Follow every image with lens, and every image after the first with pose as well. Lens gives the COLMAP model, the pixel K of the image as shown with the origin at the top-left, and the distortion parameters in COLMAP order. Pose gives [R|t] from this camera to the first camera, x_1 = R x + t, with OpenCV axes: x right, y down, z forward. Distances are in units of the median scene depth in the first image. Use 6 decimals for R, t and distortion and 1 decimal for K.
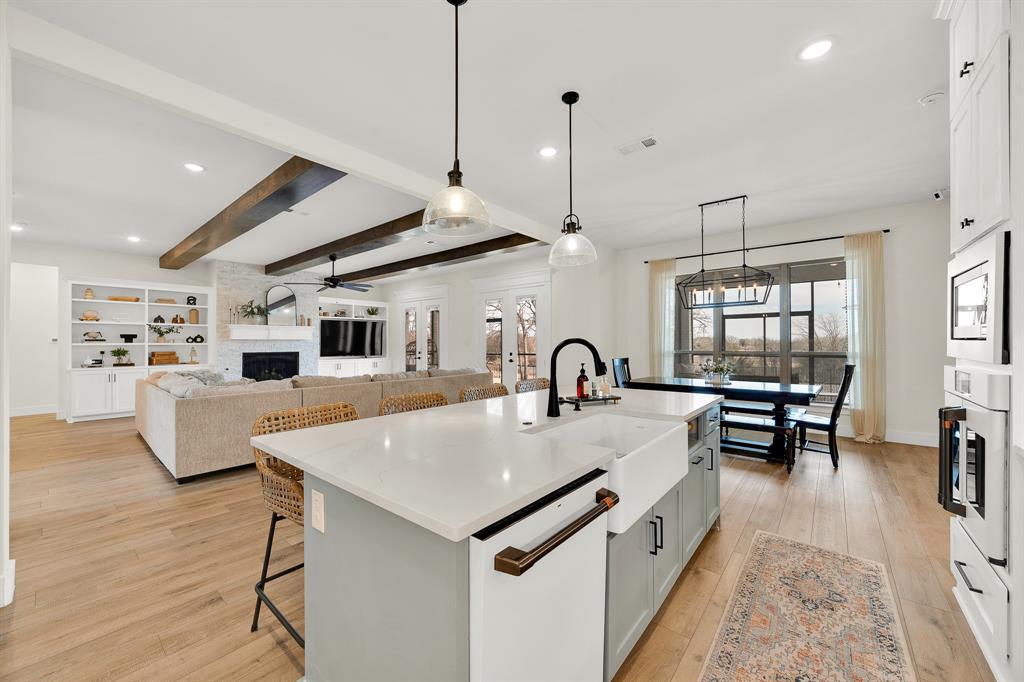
lens RADIAL K [[395.8, 0, 510.3], [0, 395.8, 340.0], [0, 0, 1]] dist [0.000363, 0.000788]
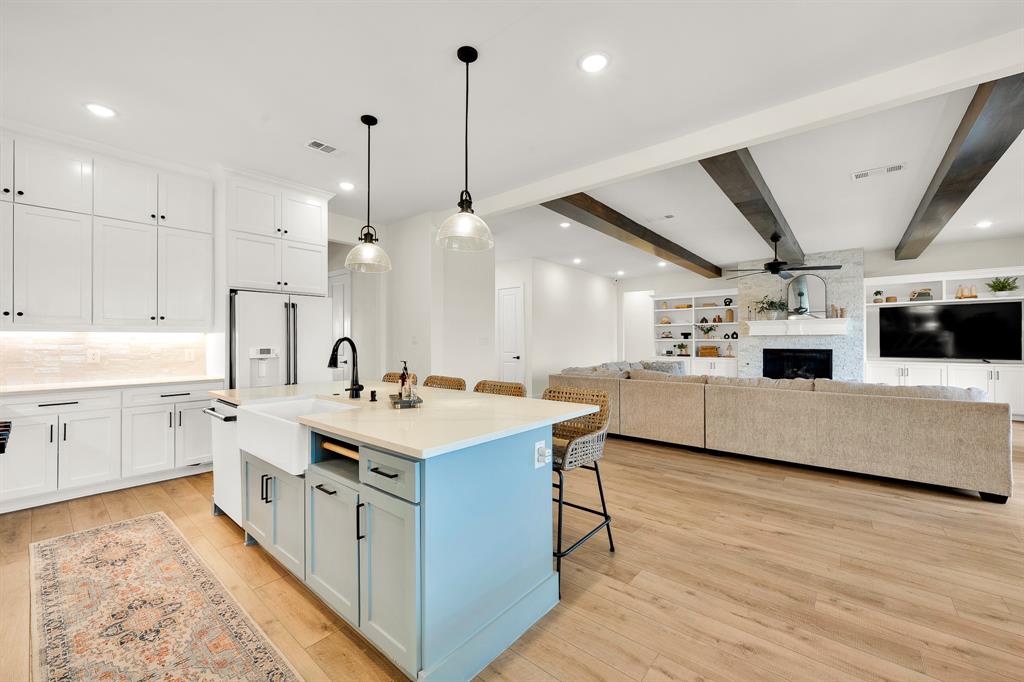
lens RADIAL K [[395.8, 0, 507.0], [0, 395.8, 339.0], [0, 0, 1]] dist [0.000363, 0.000788]
pose [[-0.011086, -0.001371, -0.999938, 0.362092], [0.010164, 0.999947, -0.001484, 0.002308], [0.999887, -0.010180, -0.011072, 0.394649]]
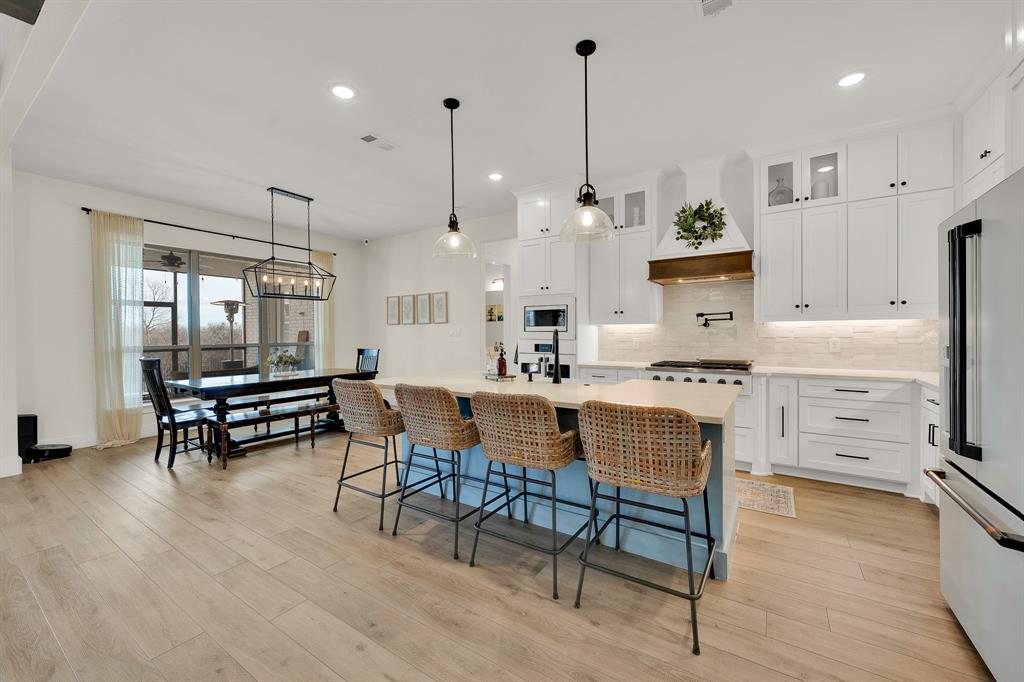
lens RADIAL K [[395.8, 0, 518.2], [0, 395.8, 339.3], [0, 0, 1]] dist [0.000363, 0.000788]
pose [[-0.130686, -0.011617, 0.991356, -0.335716], [0.000112, 0.999931, 0.011732, 0.004258], [-0.991424, 0.001644, -0.130676, 0.345869]]
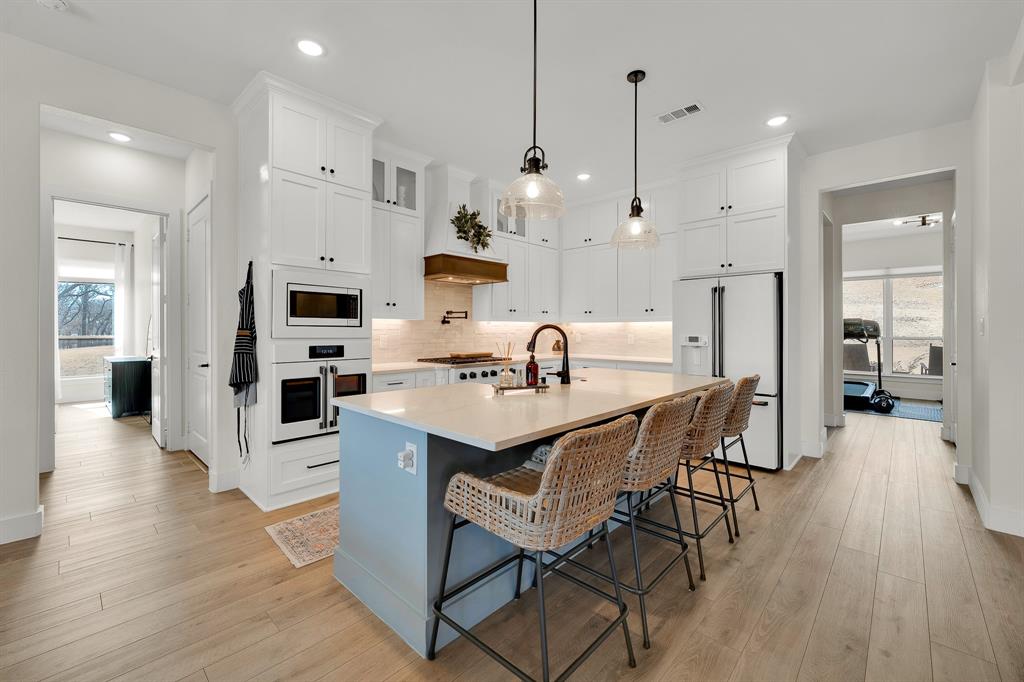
lens RADIAL K [[419.7, 0, 499.8], [0, 419.7, 329.8], [0, 0, 1]] dist [0.001553, 0.000402]
pose [[-0.997688, 0.001056, 0.067953, 0.061415], [0.000611, 0.999978, -0.006569, 0.005860], [-0.067959, -0.006512, -0.997667, 0.628982]]
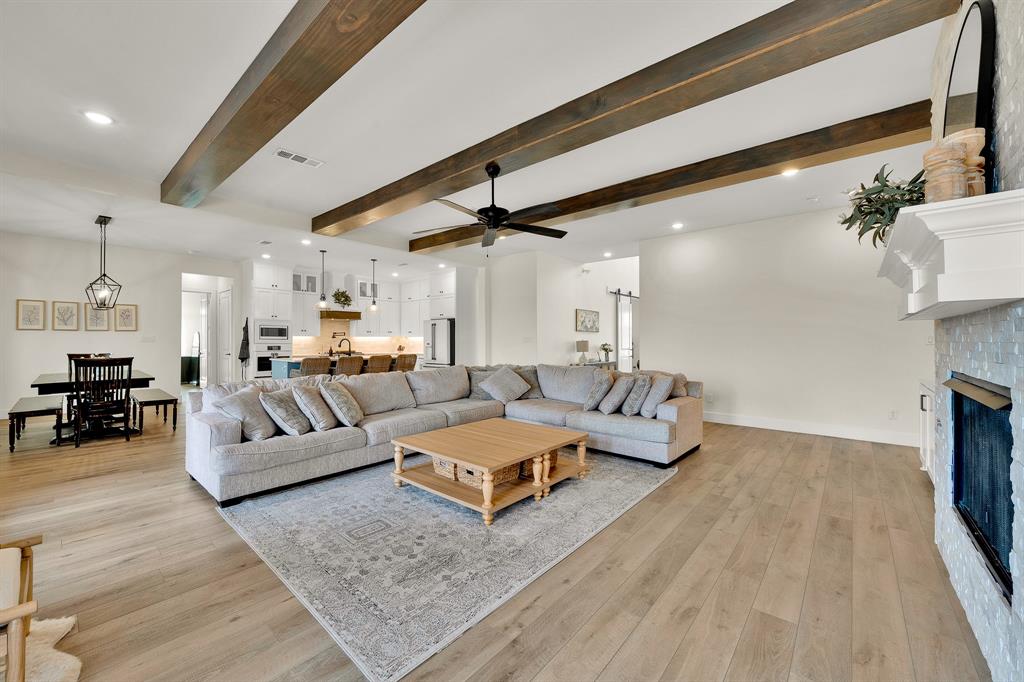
lens RADIAL K [[395.8, 0, 511.4], [0, 395.8, 338.7], [0, 0, 1]] dist [0.000363, 0.000788]
pose [[-0.999988, 0.003600, 0.003256, -0.427629], [0.003559, 0.999918, -0.012328, 0.014292], [-0.003300, -0.012317, -0.999919, 1.365351]]
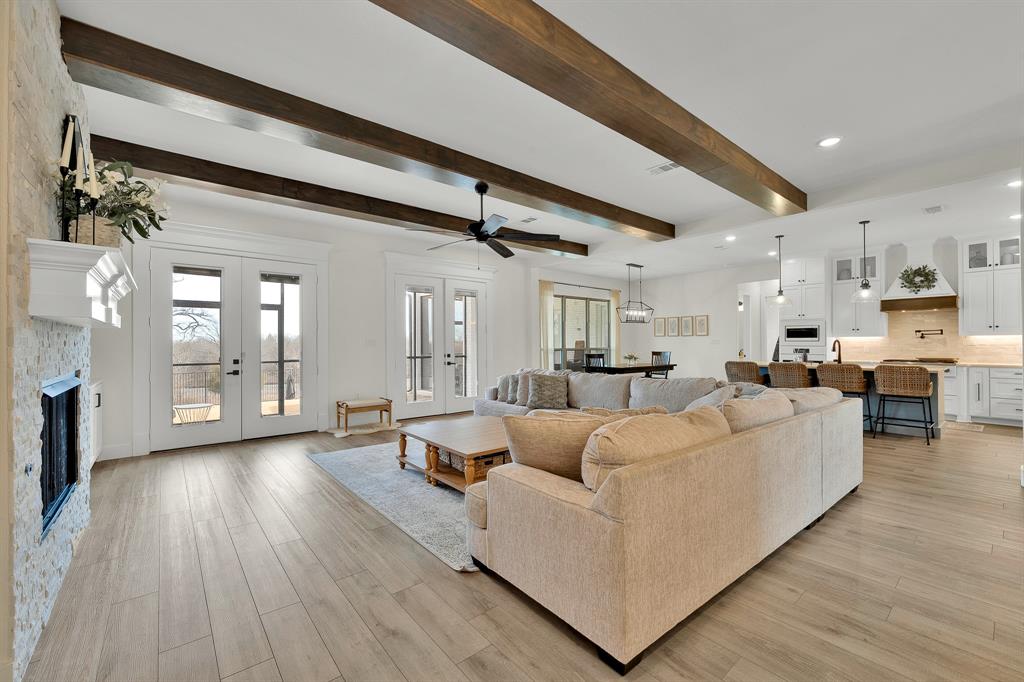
lens RADIAL K [[419.7, 0, 509.9], [0, 419.7, 342.7], [0, 0, 1]] dist [0.001553, 0.000402]
pose [[0.171678, 0.003886, 0.985146, -0.928727], [-0.005141, 0.999982, -0.003049, 0.010647], [-0.985140, -0.004542, 0.171695, 0.775752]]
